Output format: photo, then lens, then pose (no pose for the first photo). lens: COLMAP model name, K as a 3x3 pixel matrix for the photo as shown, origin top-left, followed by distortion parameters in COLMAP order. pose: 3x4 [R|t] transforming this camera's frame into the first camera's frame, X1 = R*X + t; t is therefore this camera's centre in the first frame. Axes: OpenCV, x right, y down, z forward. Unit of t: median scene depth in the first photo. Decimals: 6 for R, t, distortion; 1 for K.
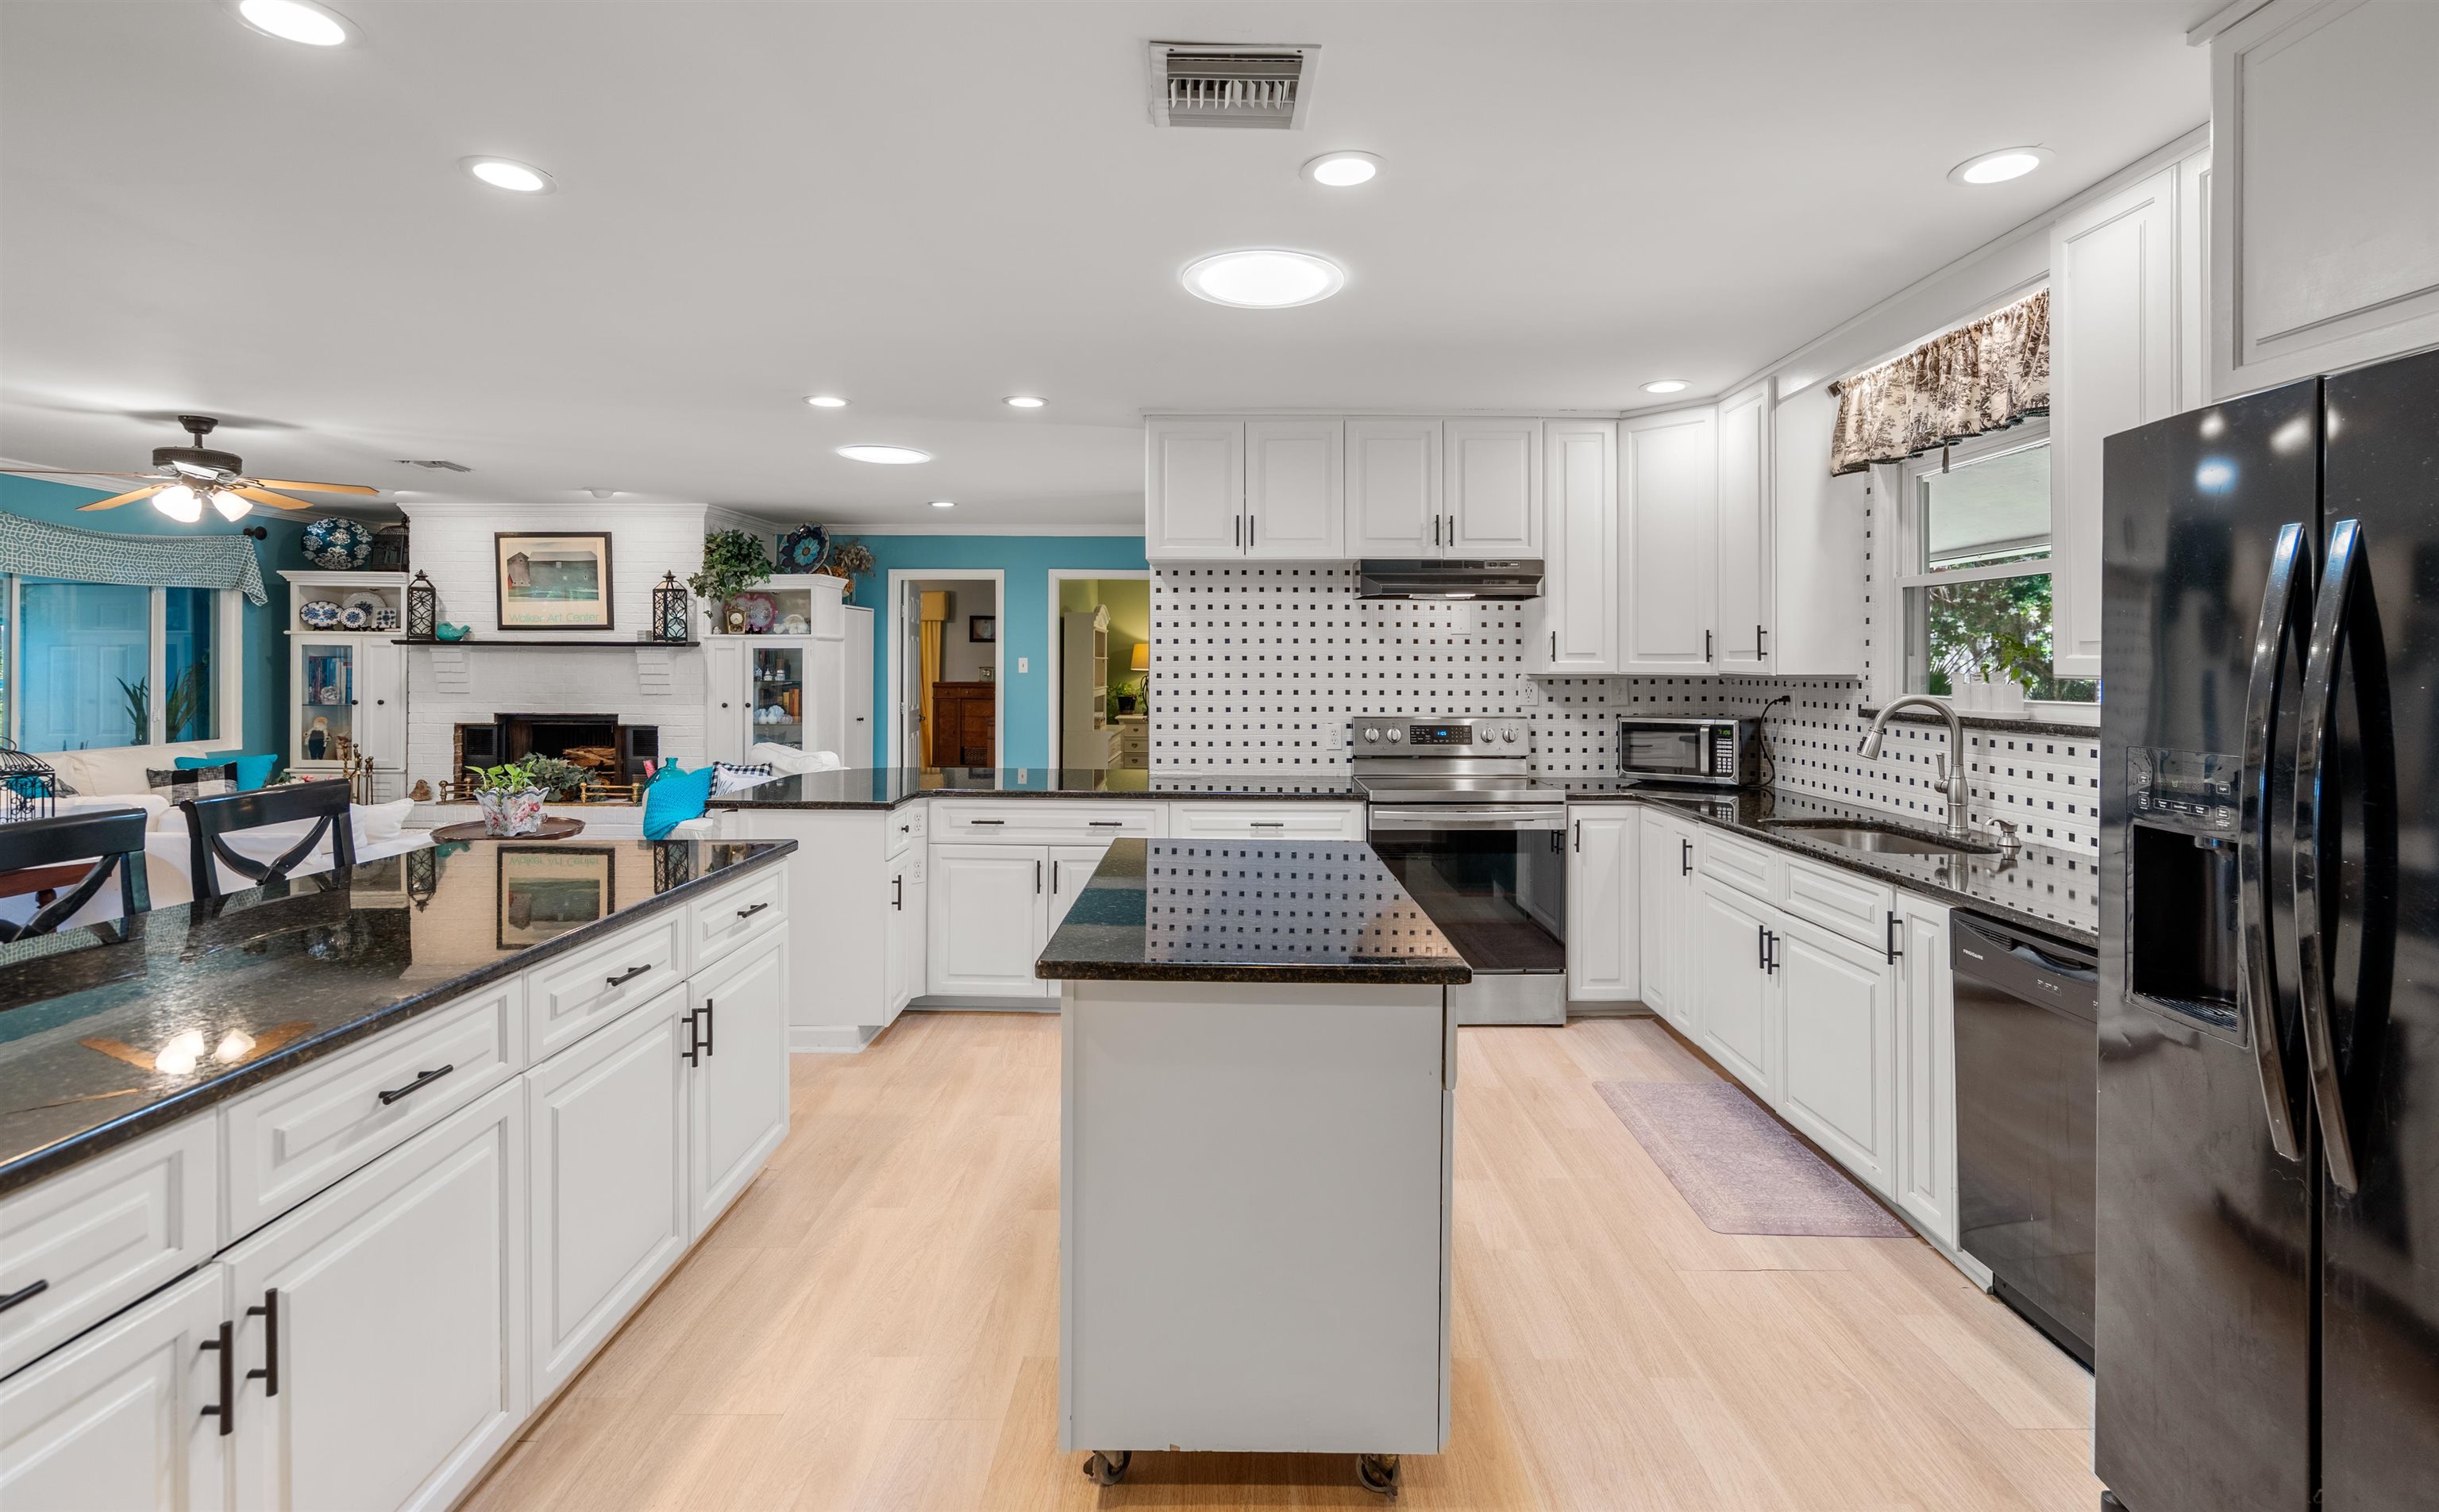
lens RADIAL K [[1116.1, 0, 1221.9], [0, 1116.1, 664.1], [0, 0, 1]] dist [0.000970, 0.000014]
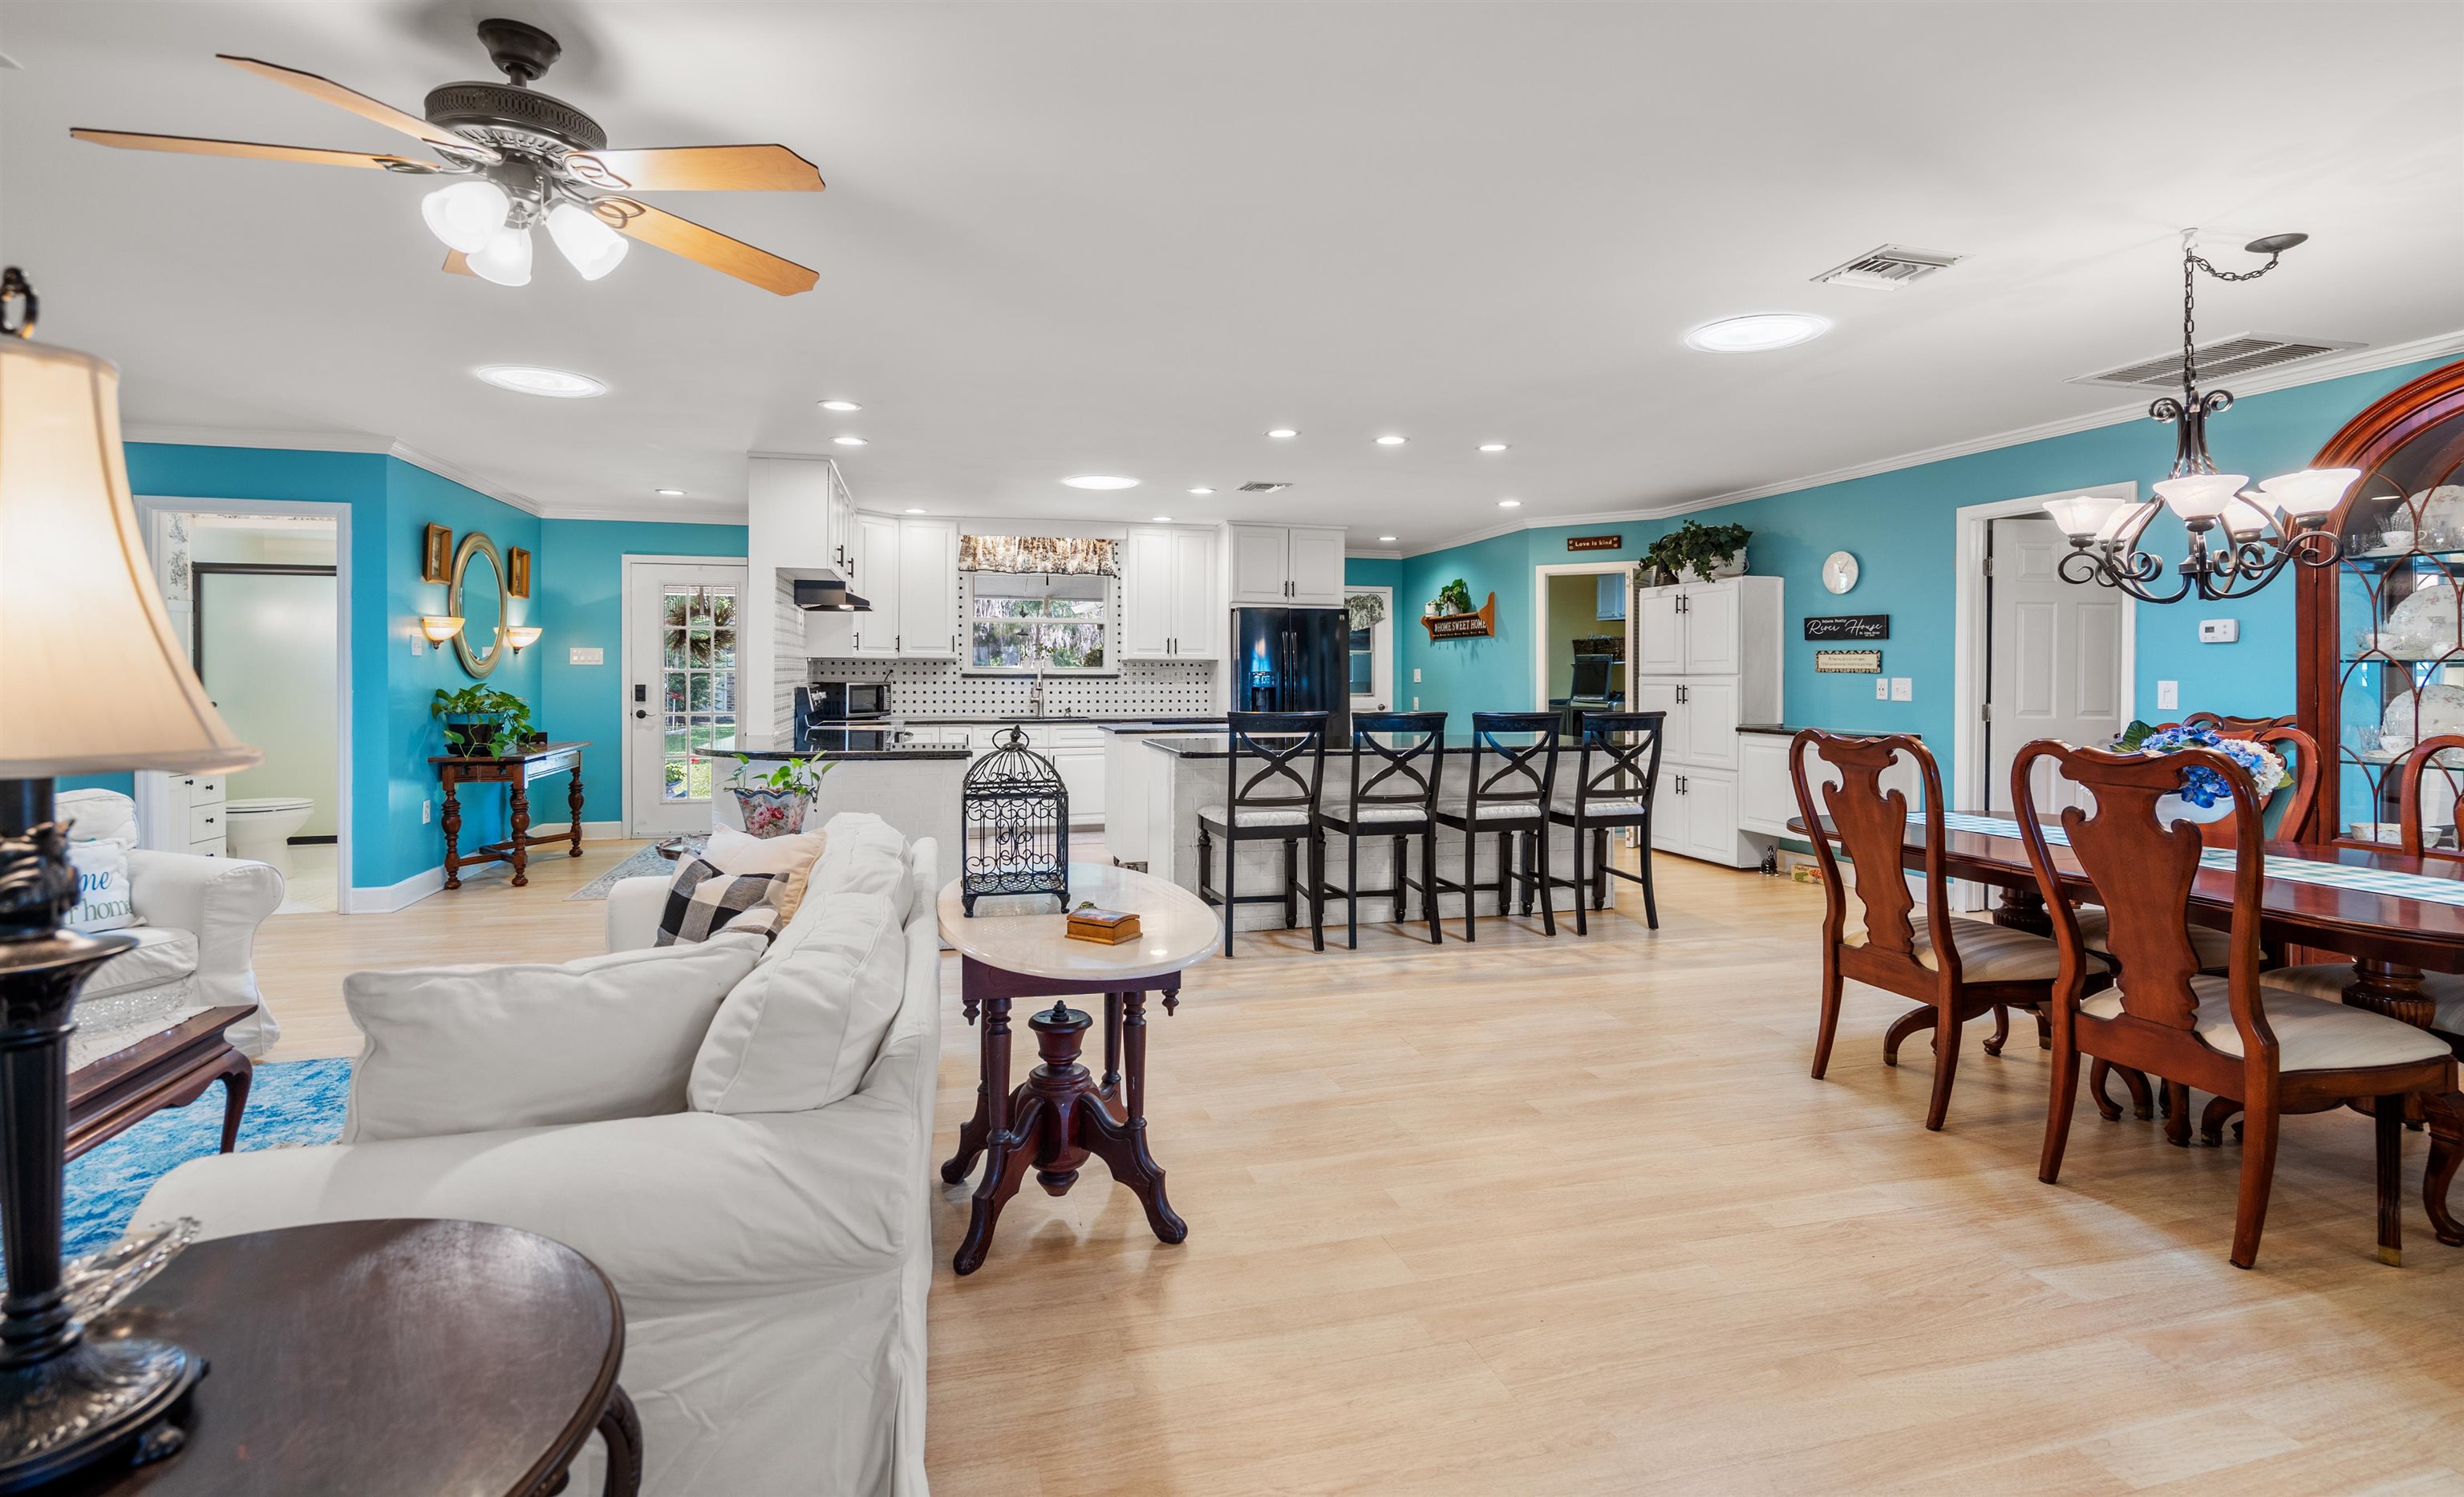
lens RADIAL K [[1148.9, 0, 1226.2], [0, 1148.9, 675.4], [0, 0, 1]] dist [0.014820, 0.000034]
pose [[-0.264771, -0.004273, 0.964302, -0.943575], [-0.005119, 0.999982, 0.003026, 0.017832], [-0.964298, -0.004135, -0.264788, 0.569871]]
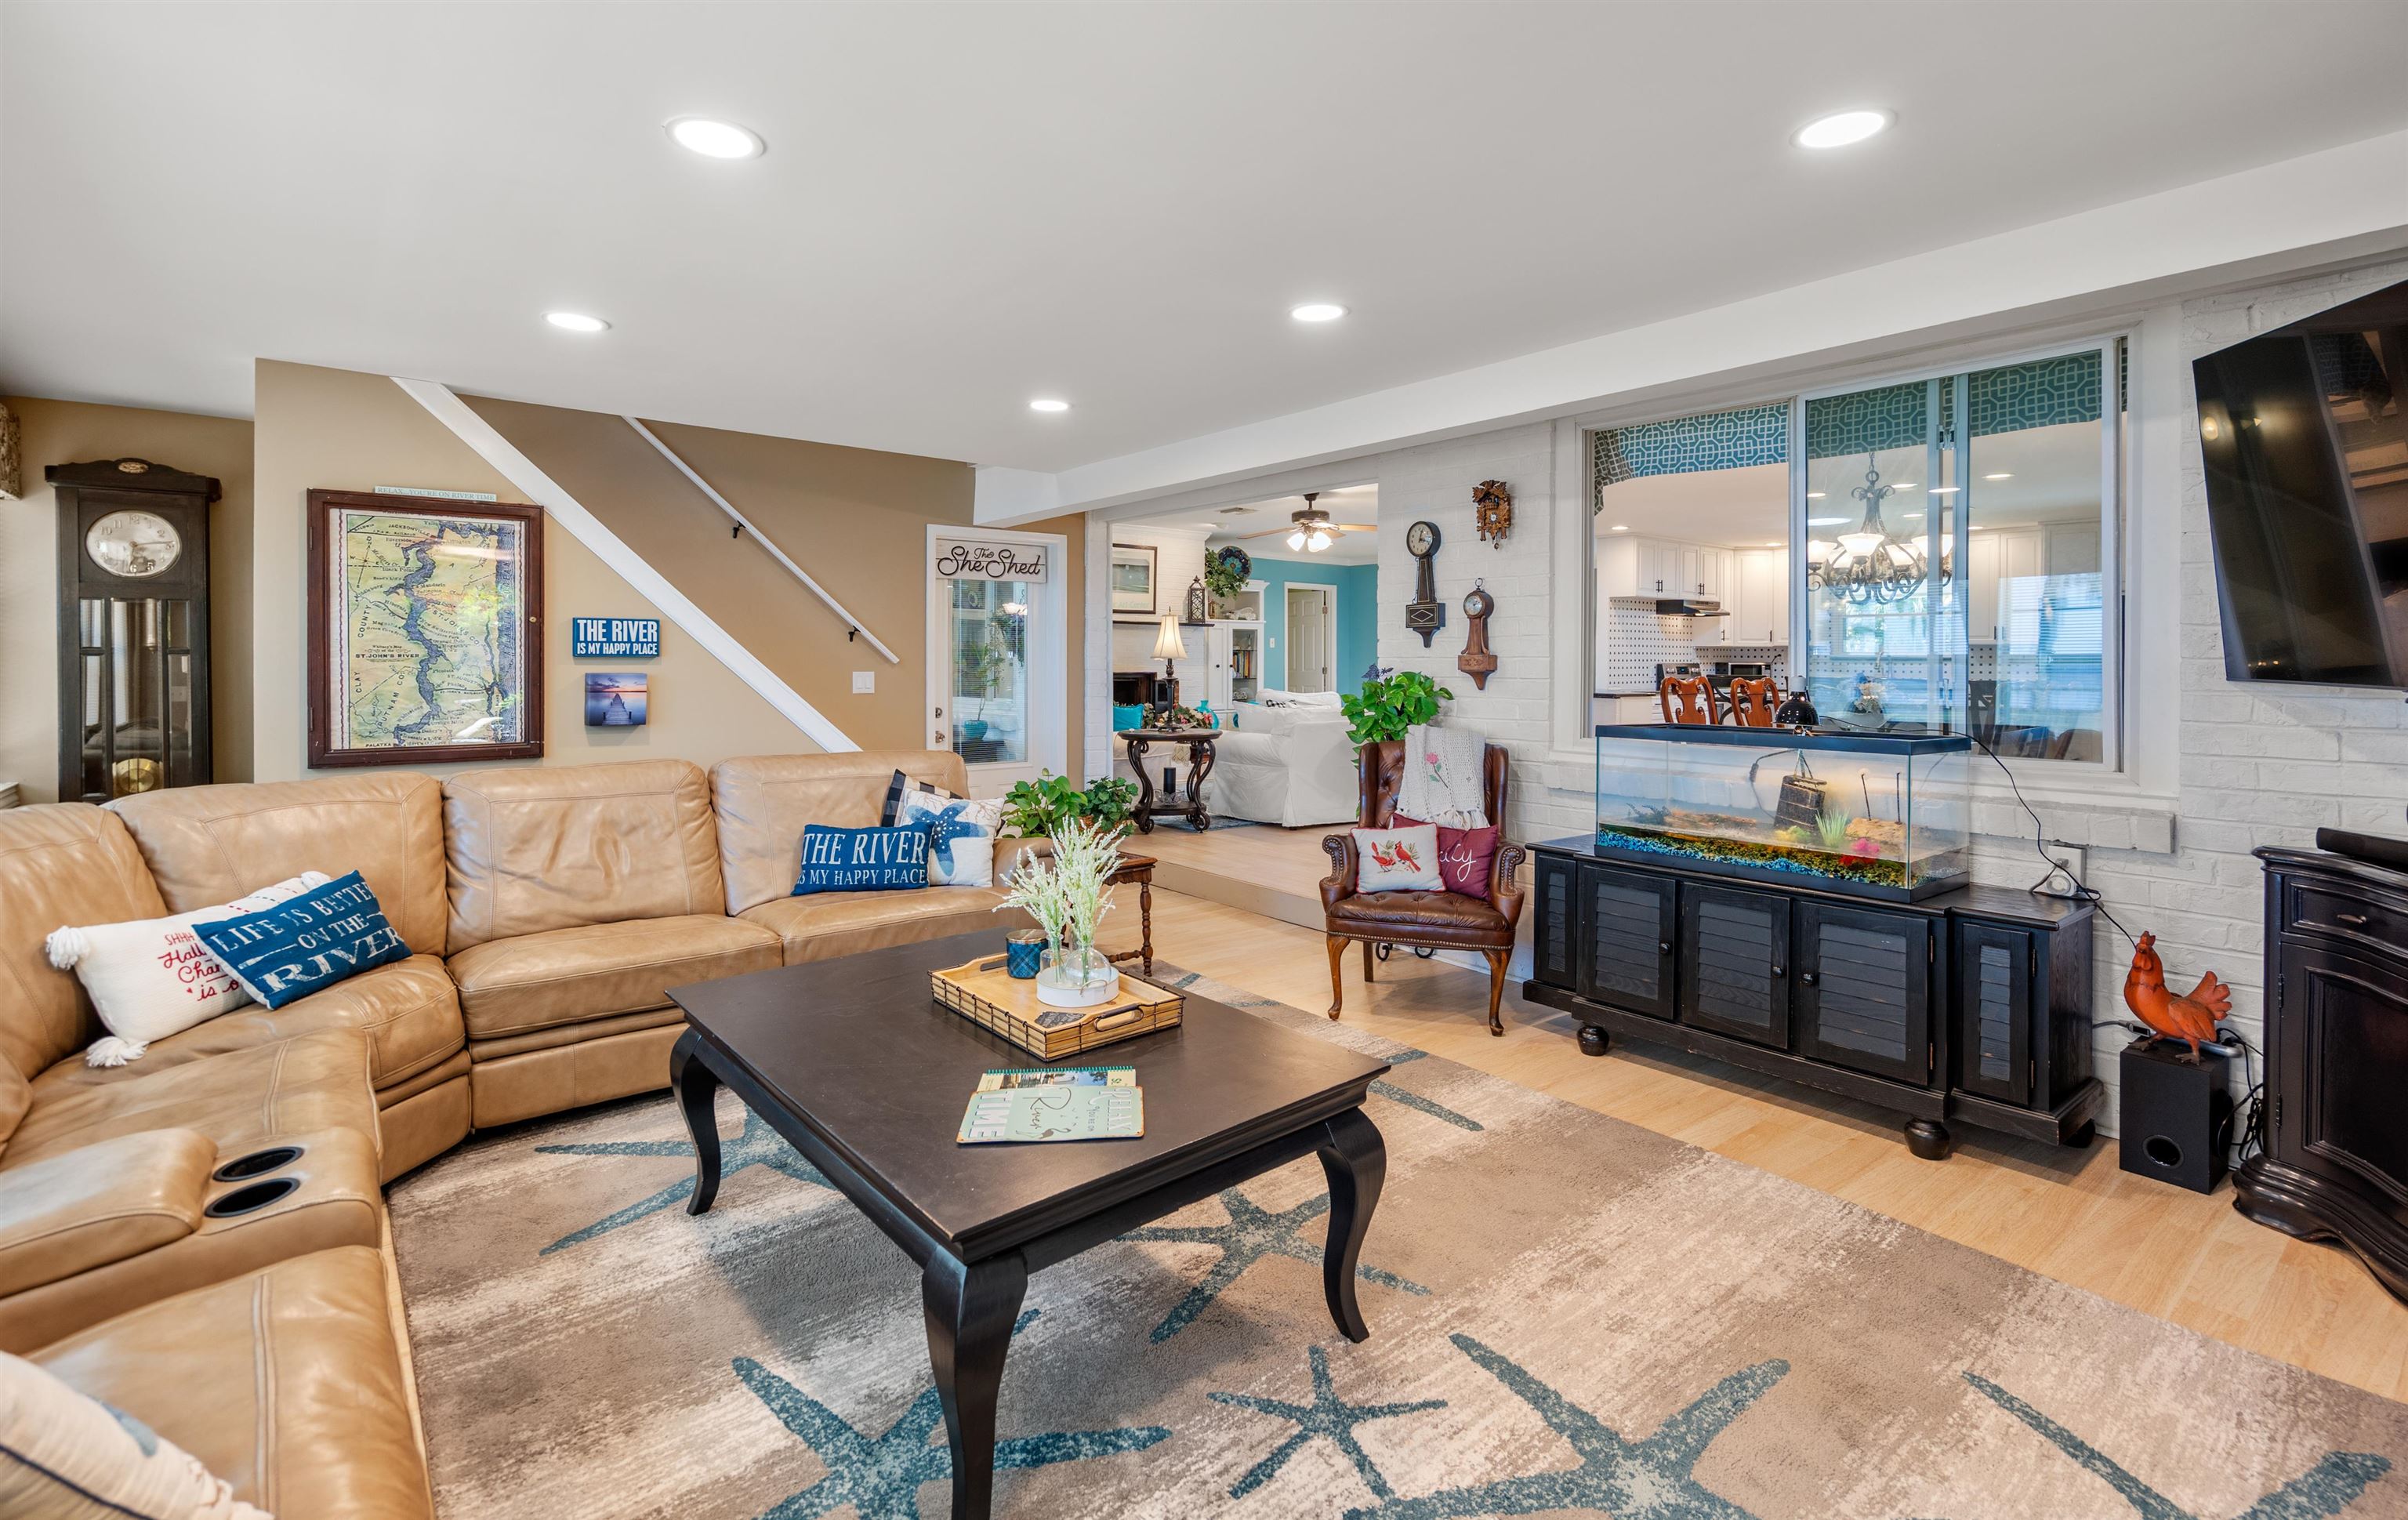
lens RADIAL K [[1108.0, 0, 1201.4], [0, 1108.0, 674.3], [0, 0, 1]] dist [-0.003061, 0.000034]
pose [[0.780837, -0.005293, 0.624712, -1.405615], [-0.003895, 0.999903, 0.013340, 0.027922], [-0.624723, -0.012849, 0.780741, -0.161668]]
